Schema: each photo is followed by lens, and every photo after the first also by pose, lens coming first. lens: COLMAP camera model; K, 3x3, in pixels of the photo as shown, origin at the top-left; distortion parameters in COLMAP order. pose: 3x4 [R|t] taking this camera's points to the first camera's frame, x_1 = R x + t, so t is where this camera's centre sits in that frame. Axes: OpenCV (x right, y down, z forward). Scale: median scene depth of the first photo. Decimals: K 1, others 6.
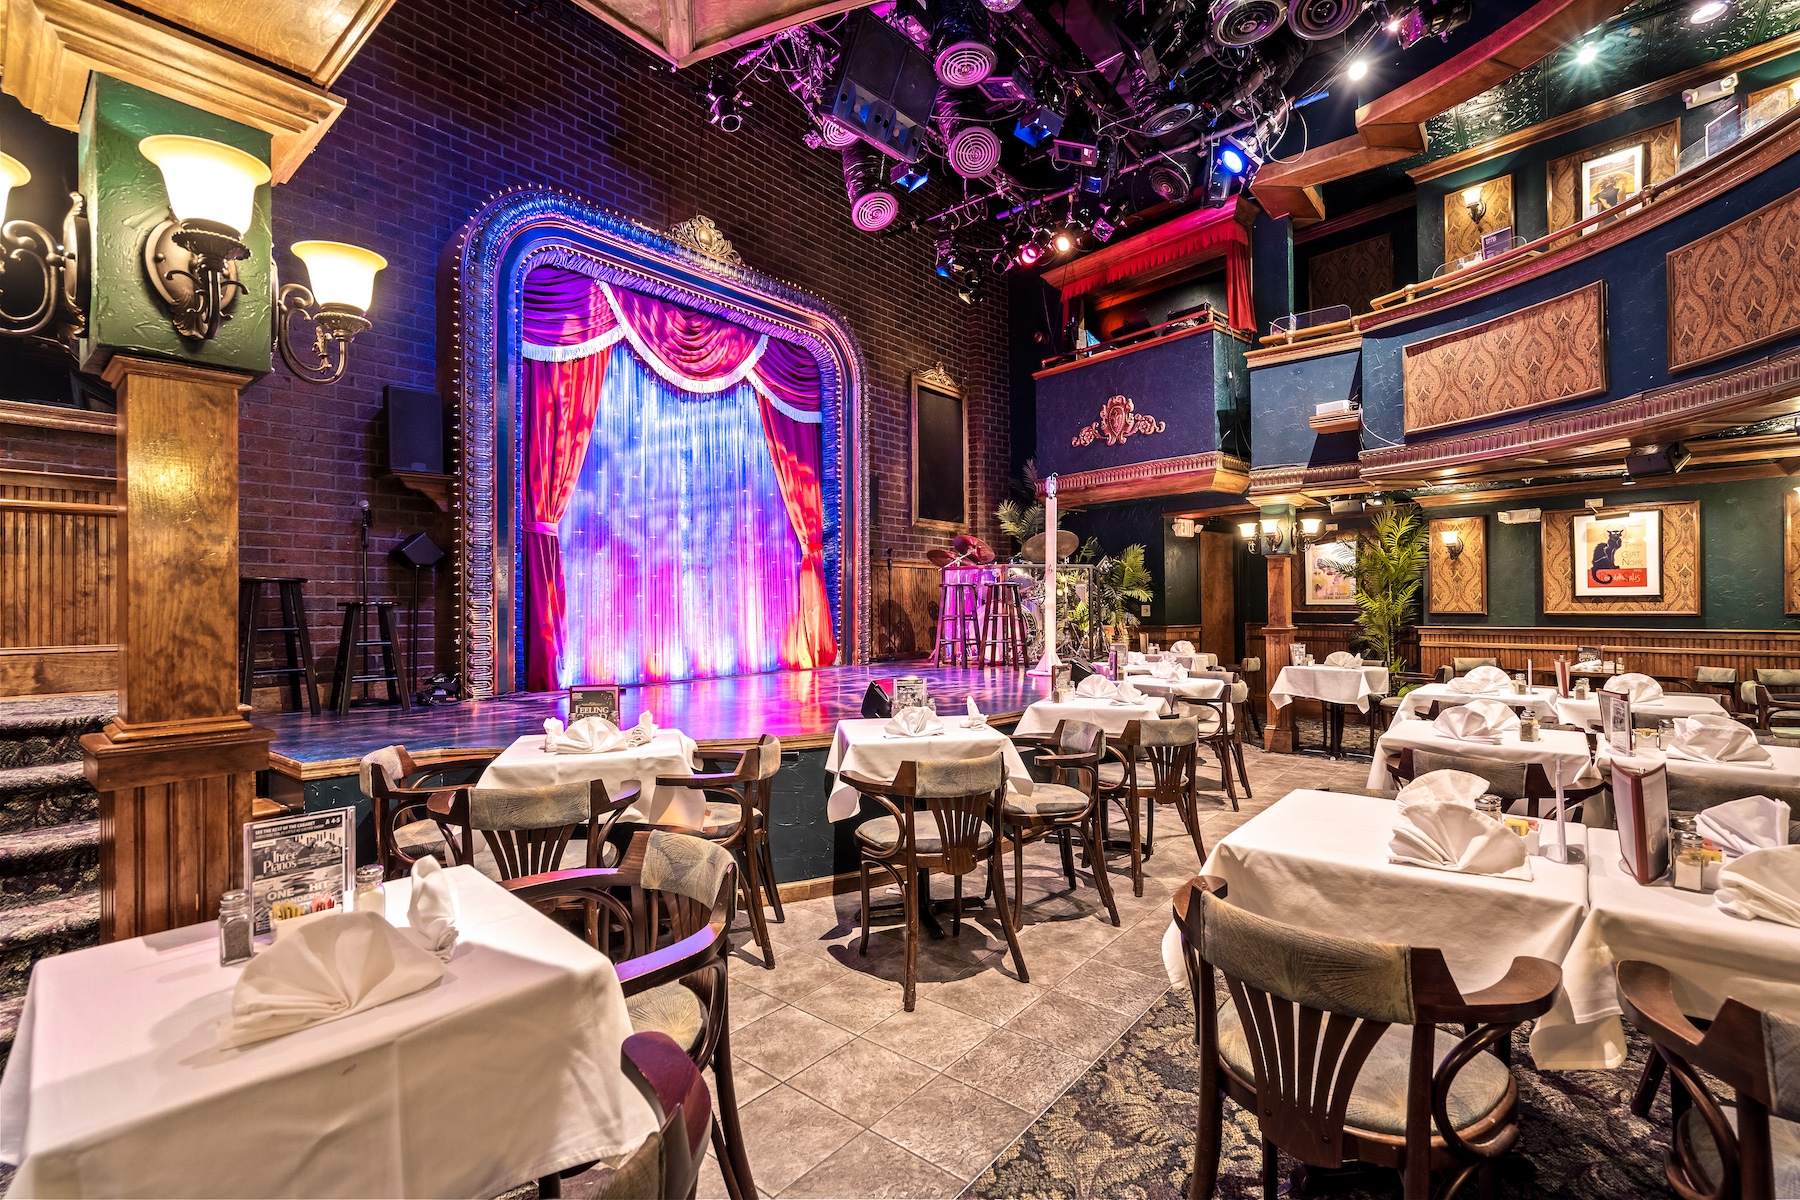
lens RADIAL K [[810.0, 0, 900.0], [0, 810.0, 600.0], [0, 0, 1]] dist [-0.006568, 0.004263]
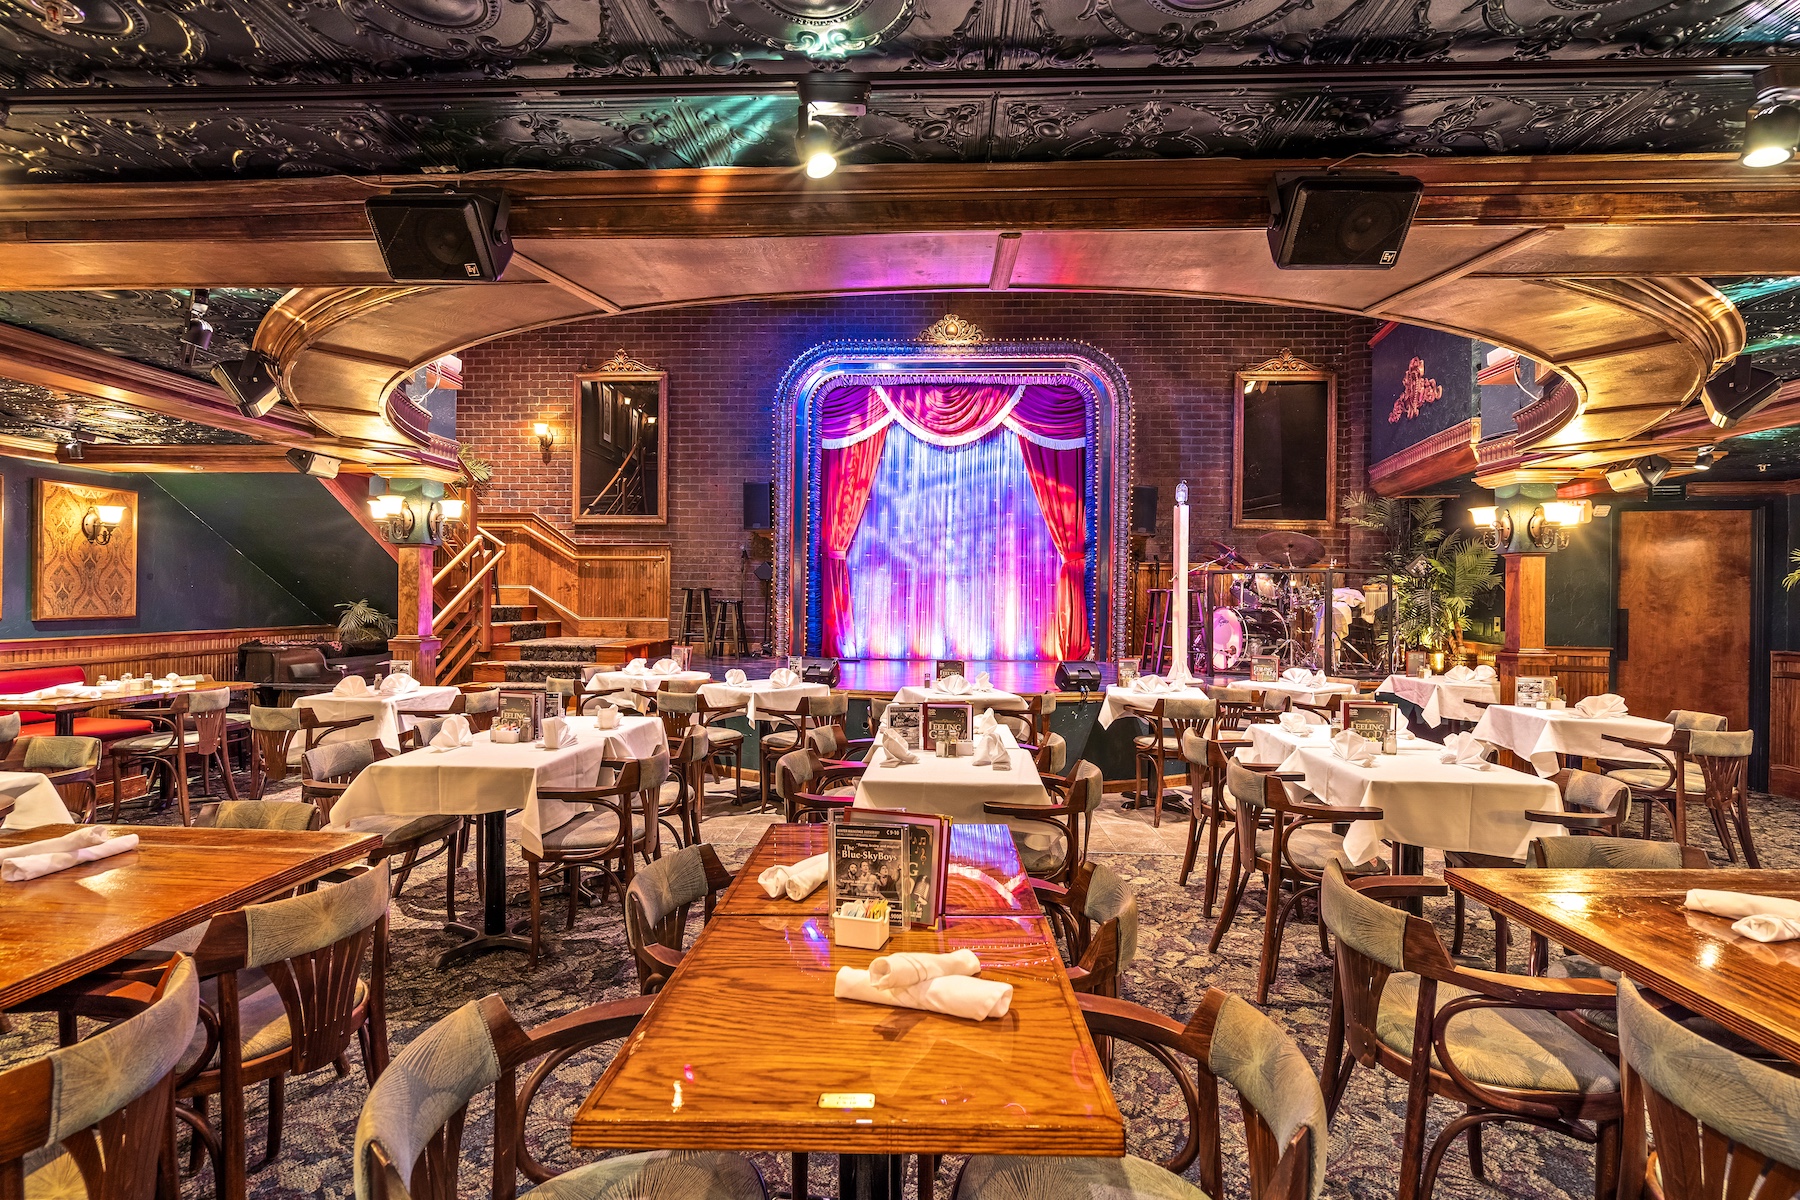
lens RADIAL K [[820.4, 0, 905.6], [0, 820.4, 600.3], [0, 0, 1]] dist [-0.009099, 0.000061]
pose [[0.598335, 0.016668, -0.801073, 0.749947], [-0.009459, 0.999861, 0.013739, -0.018856], [0.801190, -0.000643, 0.598409, 0.122218]]
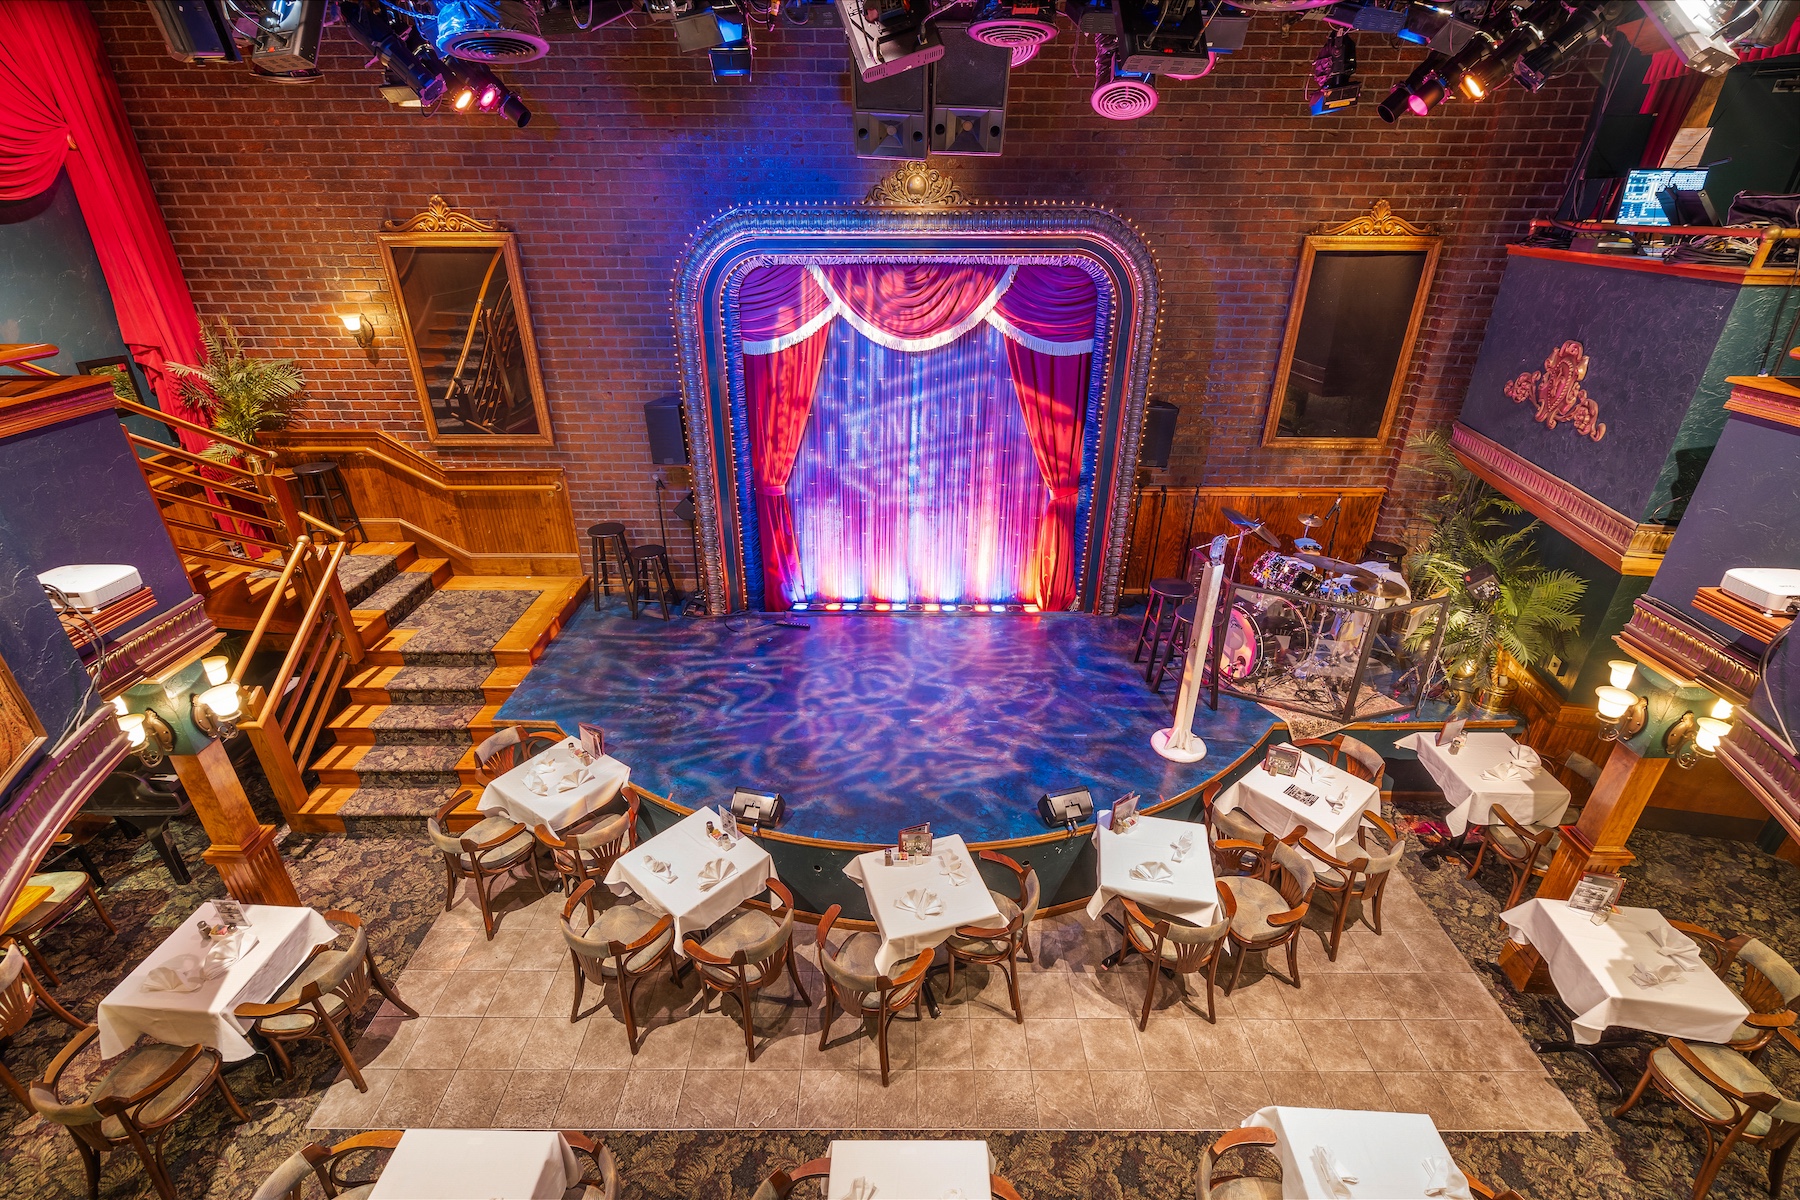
lens RADIAL K [[810.0, 0, 900.0], [0, 810.0, 600.0], [0, 0, 1]] dist [-0.006568, 0.004263]
pose [[0.634730, 0.357338, -0.685148, 0.506944], [-0.001938, 0.887387, 0.461020, -0.423644], [0.772732, -0.291296, 0.563944, 0.309962]]
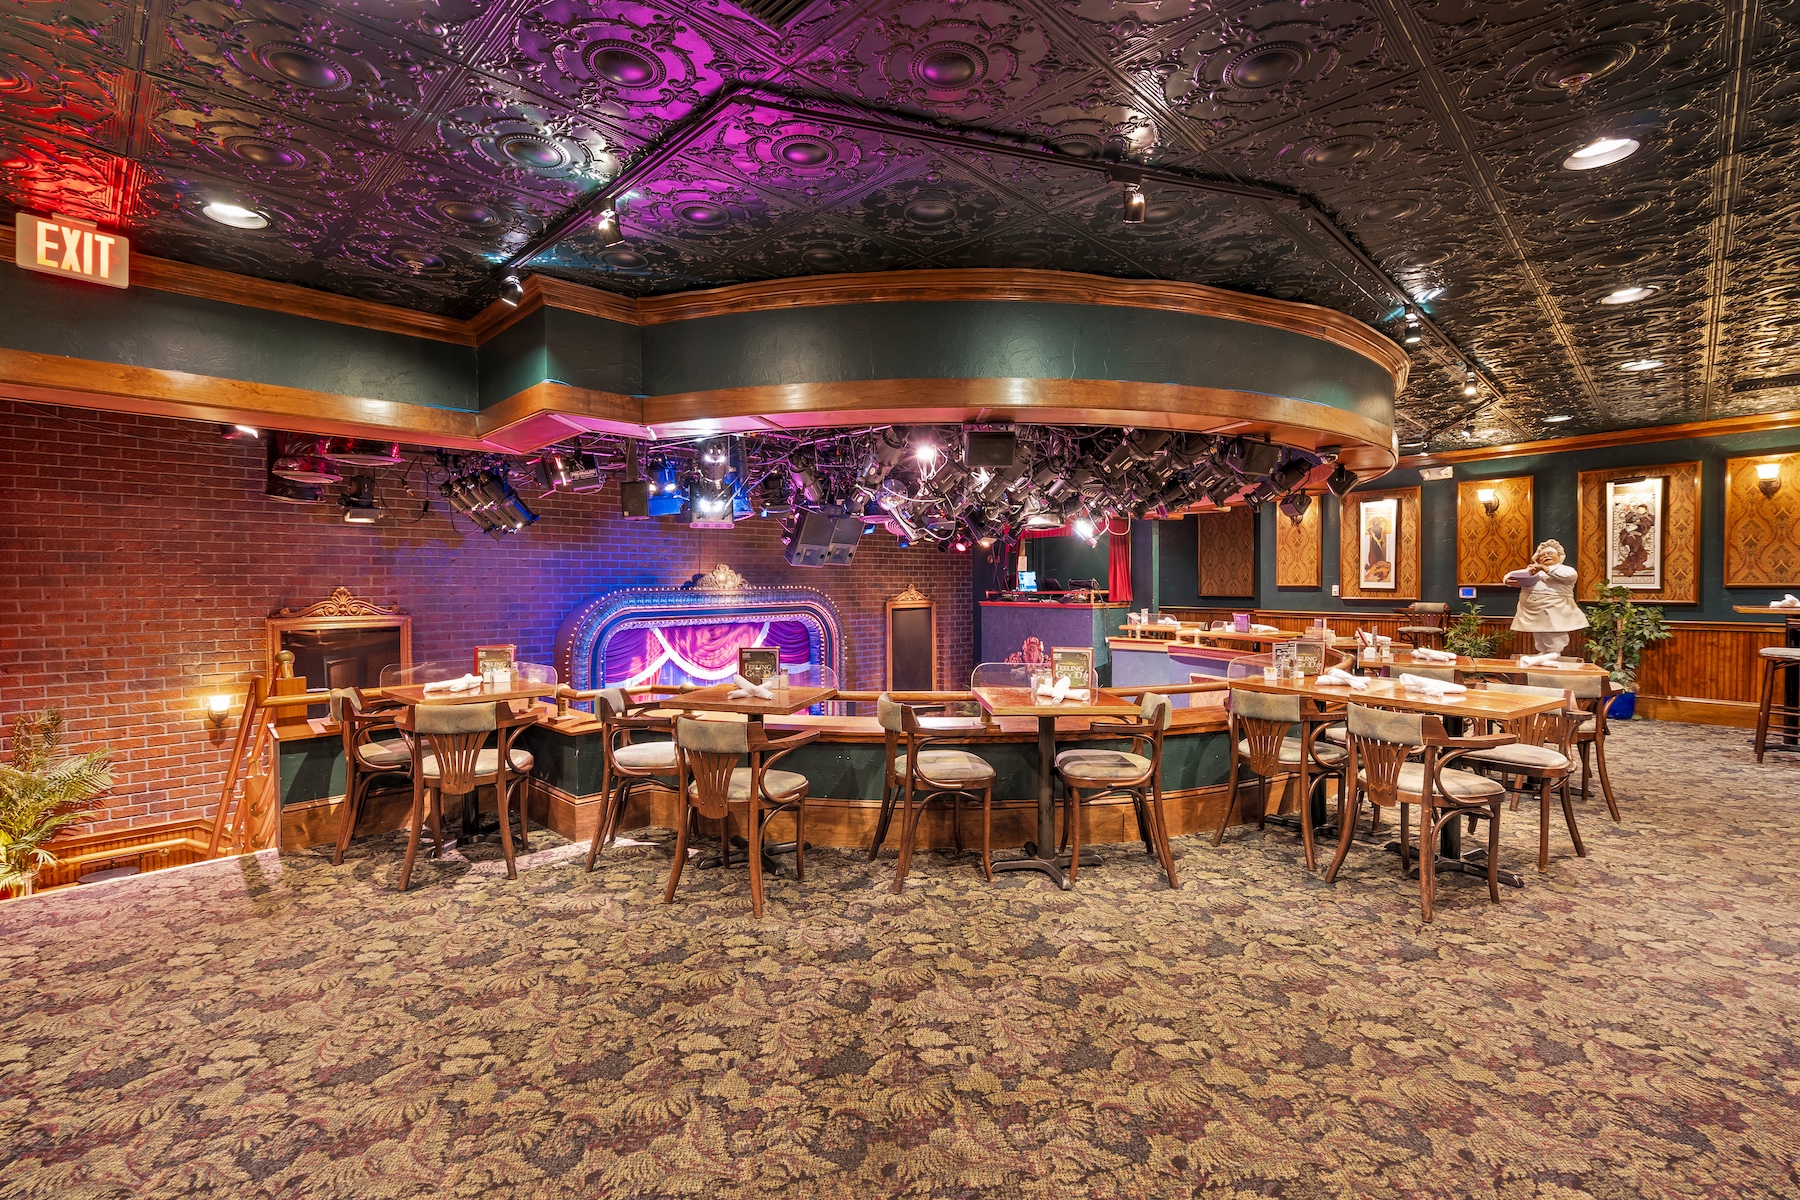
lens RADIAL K [[820.4, 0, 905.6], [0, 820.4, 600.3], [0, 0, 1]] dist [-0.009099, 0.000061]
pose [[0.997134, 0.003909, -0.075552, 0.192127], [-0.001682, 0.999563, 0.029508, -0.422692], [0.075634, -0.029296, 0.996705, -0.439457]]
